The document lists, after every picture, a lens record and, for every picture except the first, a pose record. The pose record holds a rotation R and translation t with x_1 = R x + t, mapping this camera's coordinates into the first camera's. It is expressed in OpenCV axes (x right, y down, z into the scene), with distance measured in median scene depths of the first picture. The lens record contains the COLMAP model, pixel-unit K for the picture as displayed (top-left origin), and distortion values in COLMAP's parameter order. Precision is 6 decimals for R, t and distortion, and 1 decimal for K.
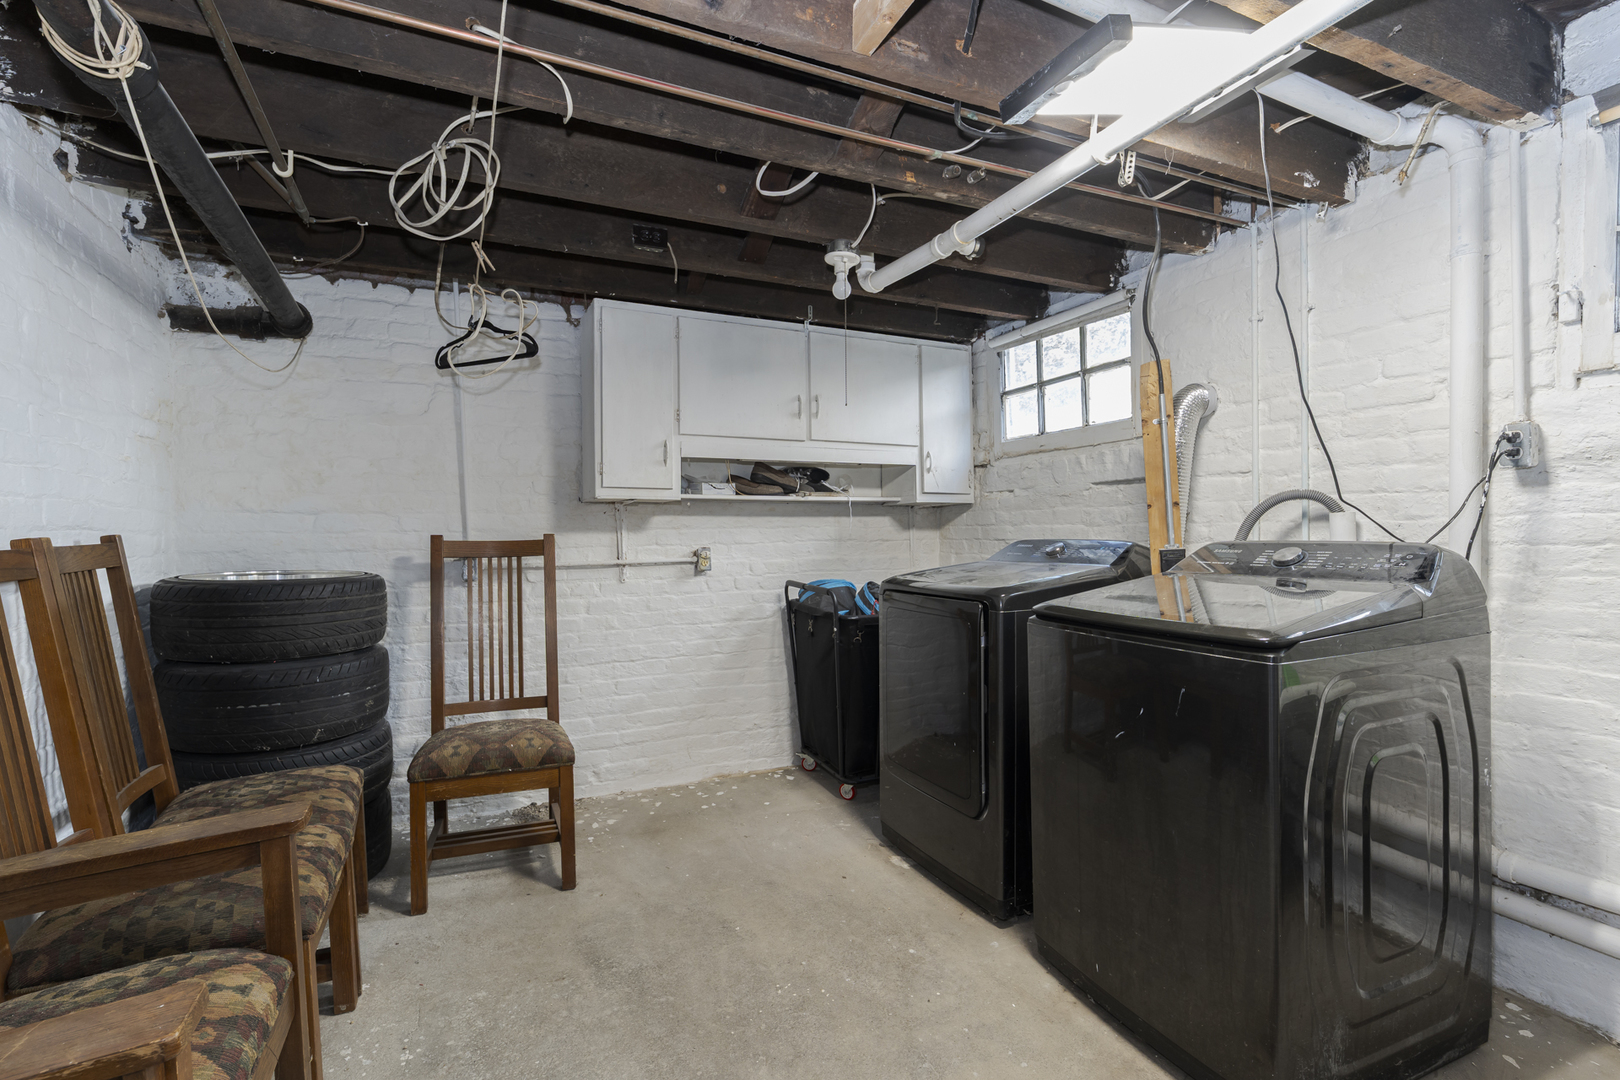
lens RADIAL K [[749.6, 0, 809.7], [0, 749.6, 539.9], [0, 0, 1]] dist [-0.001004, -0.000101]
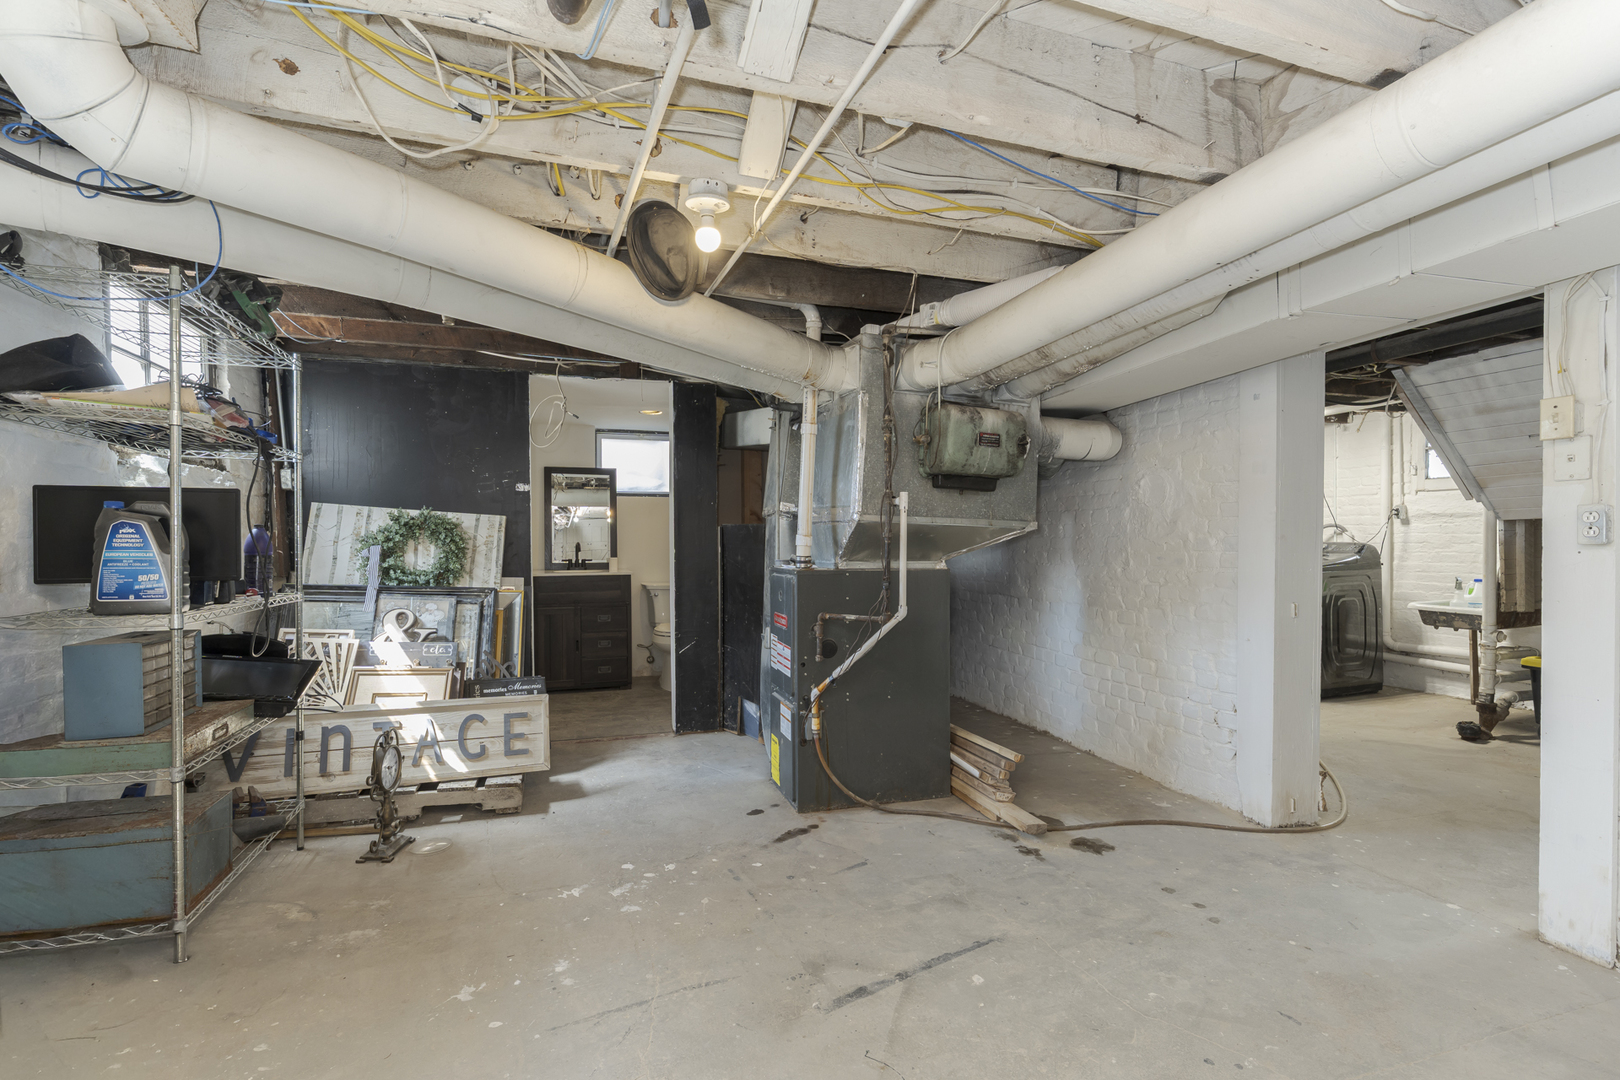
lens RADIAL K [[749.6, 0, 802.9], [0, 749.6, 542.2], [0, 0, 1]] dist [-0.001004, -0.000101]
pose [[0.991863, 0.001829, -0.127294, -1.161504], [-0.002348, 0.999990, -0.003930, 0.020551], [0.127286, 0.004196, 0.991857, -2.480702]]
